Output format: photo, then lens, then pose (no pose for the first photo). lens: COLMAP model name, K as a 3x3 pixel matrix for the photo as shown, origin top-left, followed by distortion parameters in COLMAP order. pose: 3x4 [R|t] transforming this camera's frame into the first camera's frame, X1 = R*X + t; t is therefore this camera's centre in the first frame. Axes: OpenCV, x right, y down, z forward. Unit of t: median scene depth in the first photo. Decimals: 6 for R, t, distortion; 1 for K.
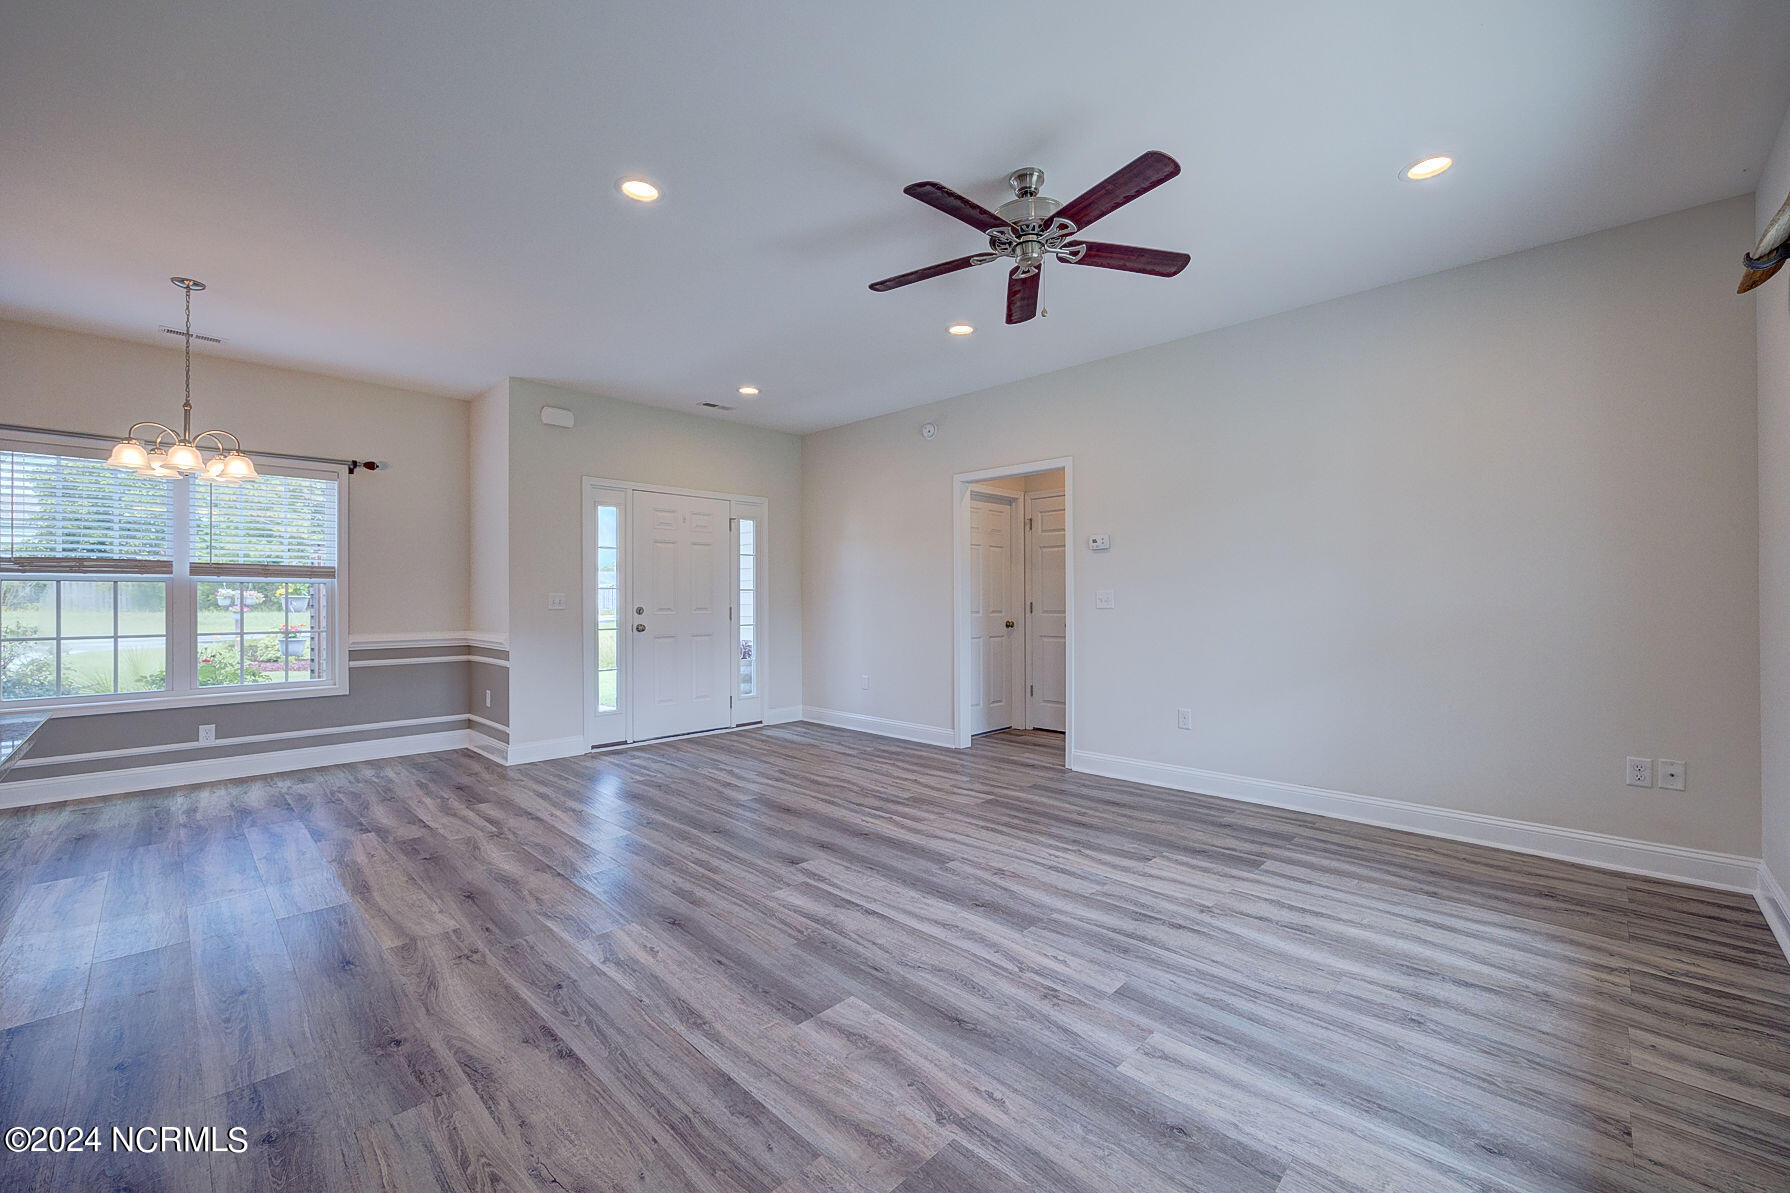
lens RADIAL K [[717.2, 0, 901.4], [0, 717.2, 592.8], [0, 0, 1]] dist [-0.000178, 0.000182]
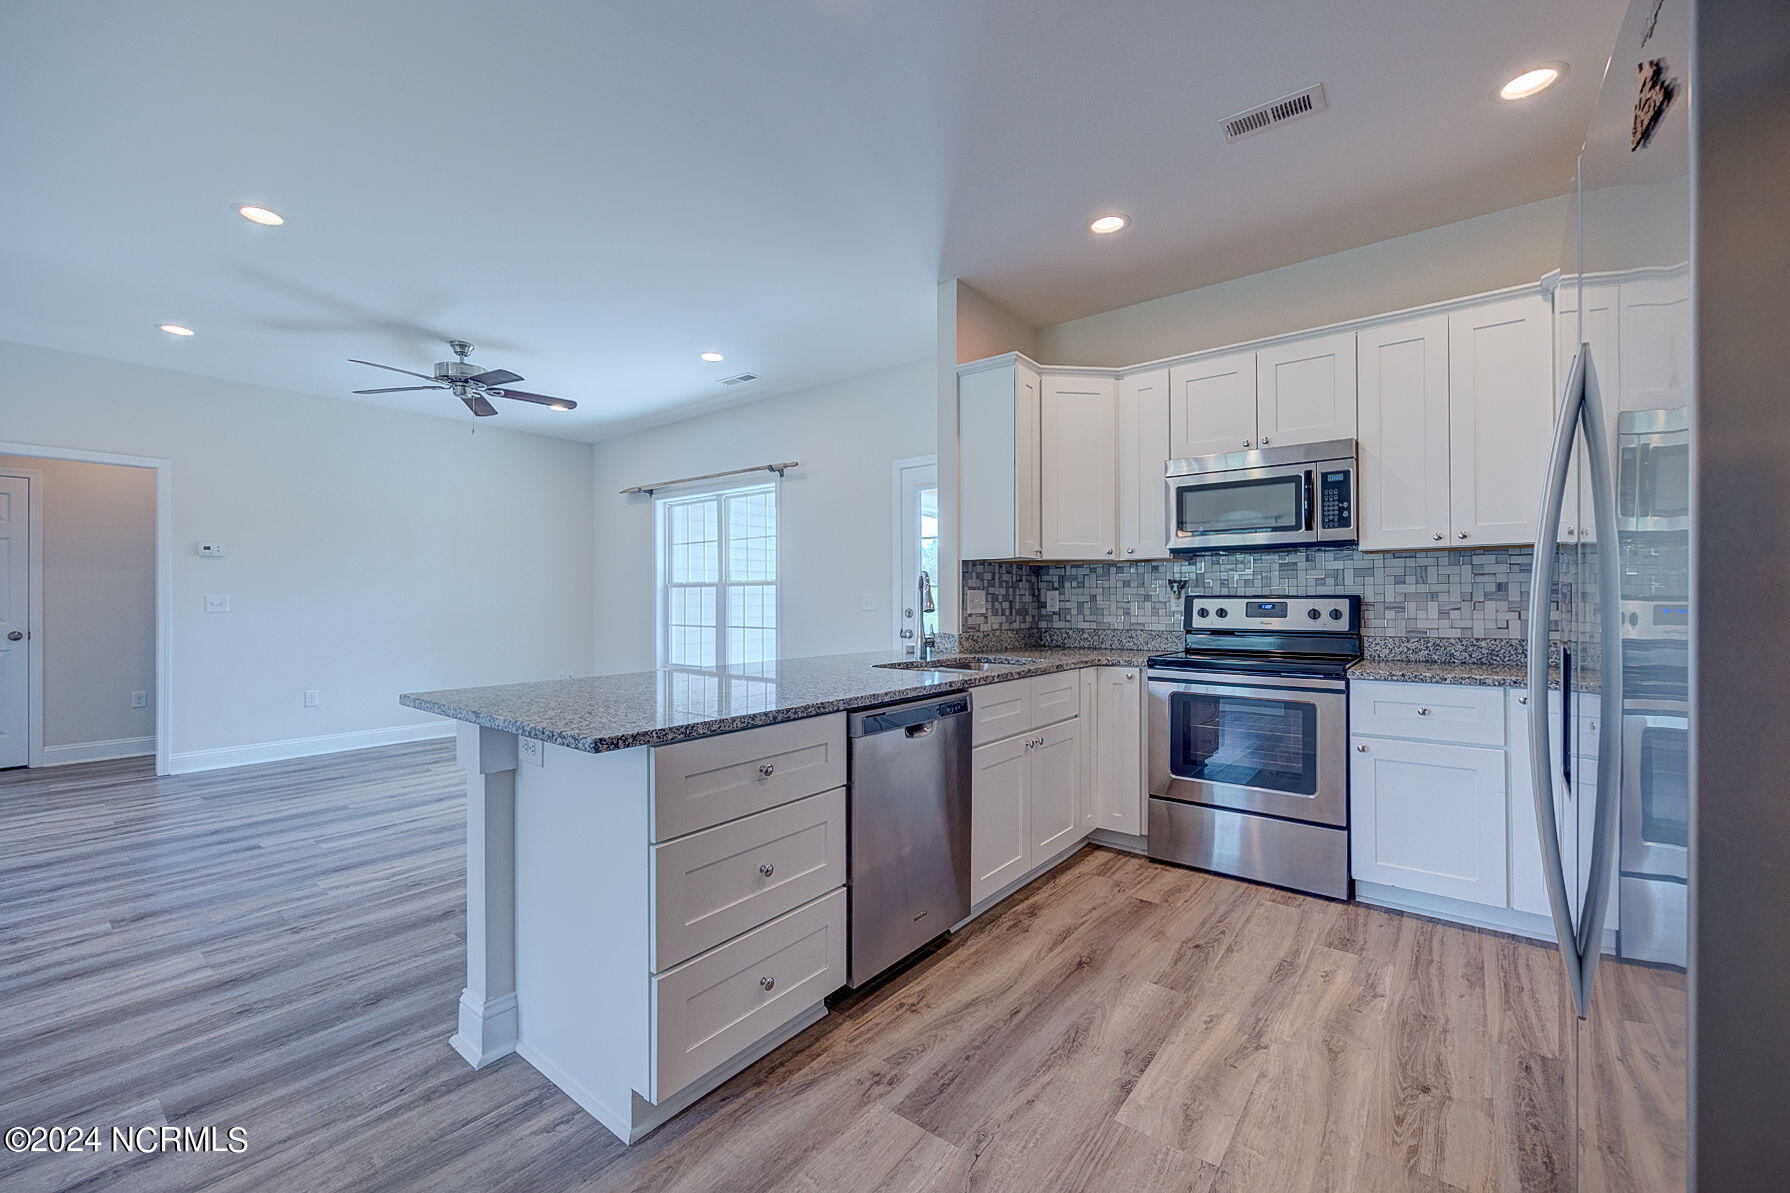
lens RADIAL K [[717.2, 0, 890.2], [0, 717.2, 598.6], [0, 0, 1]] dist [-0.000178, 0.000182]
pose [[-0.093513, 0.003890, 0.995610, -1.208641], [-0.005304, 0.999976, -0.004406, 0.001168], [-0.995604, -0.005693, -0.093491, 0.139567]]
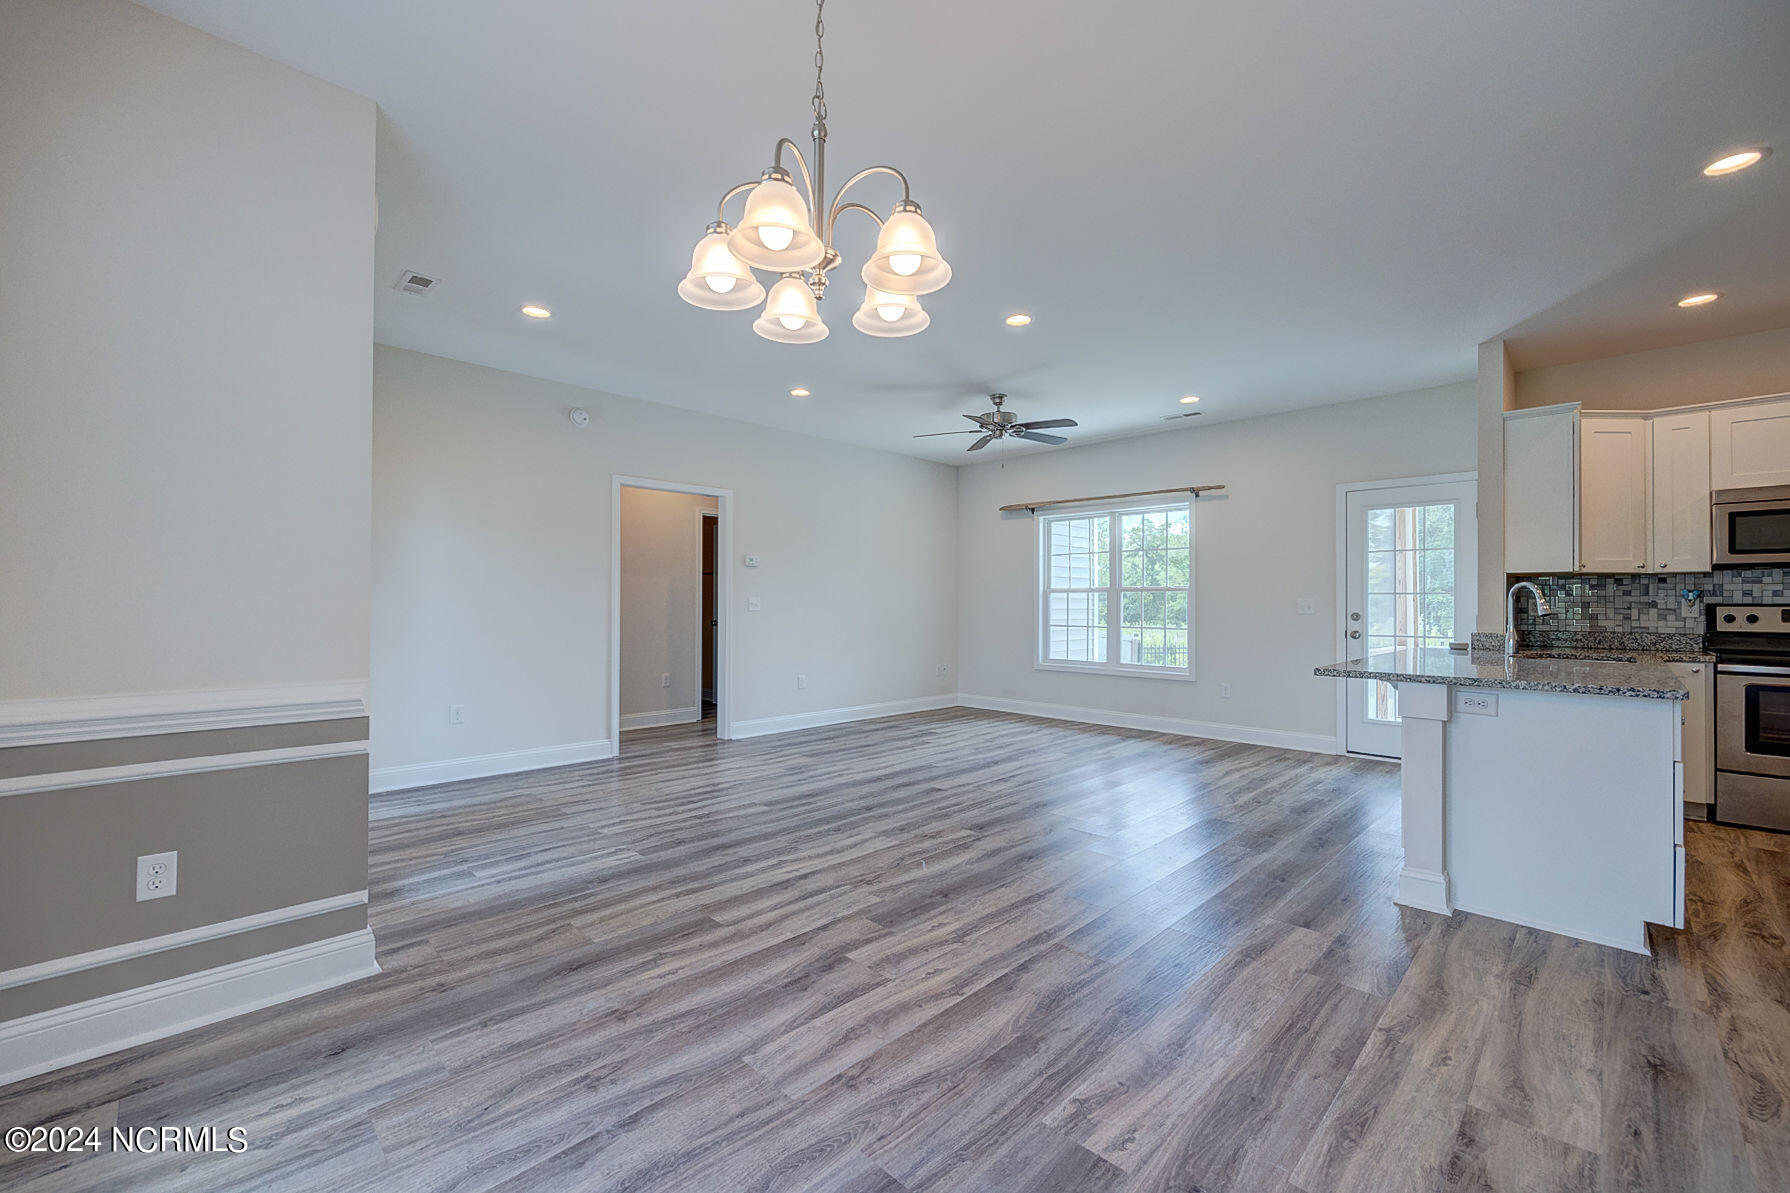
lens RADIAL K [[717.2, 0, 899.0], [0, 717.2, 600.5], [0, 0, 1]] dist [-0.000178, 0.000182]
pose [[0.014422, 0.007639, 0.999867, -1.452094], [-0.013126, 0.999886, -0.007449, 0.012012], [-0.999810, -0.013017, 0.014521, 0.979904]]
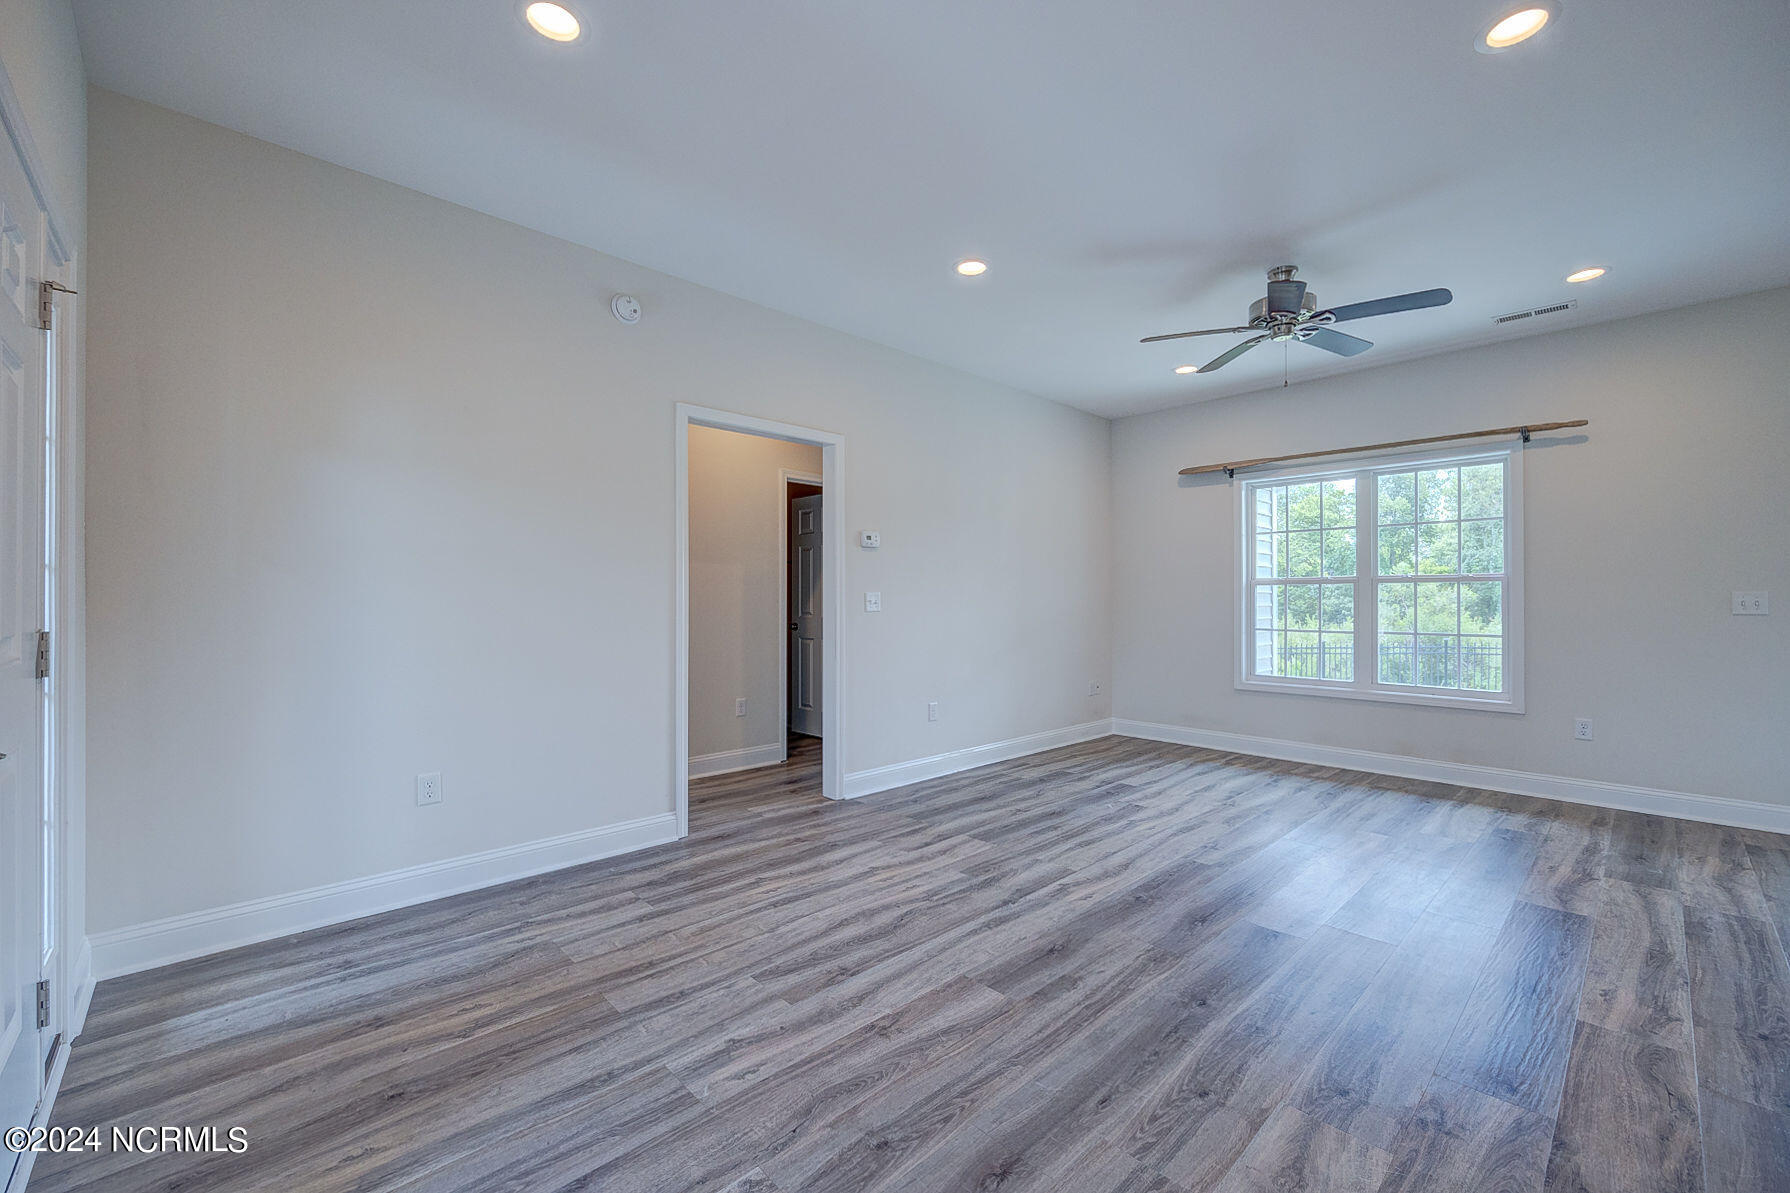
lens RADIAL K [[717.2, 0, 903.9], [0, 717.2, 597.8], [0, 0, 1]] dist [-0.000178, 0.000182]
pose [[0.042848, 0.006962, 0.999057, -0.884319], [-0.010361, 0.999925, -0.006524, 0.013323], [-0.999028, -0.010072, 0.042917, 1.269843]]
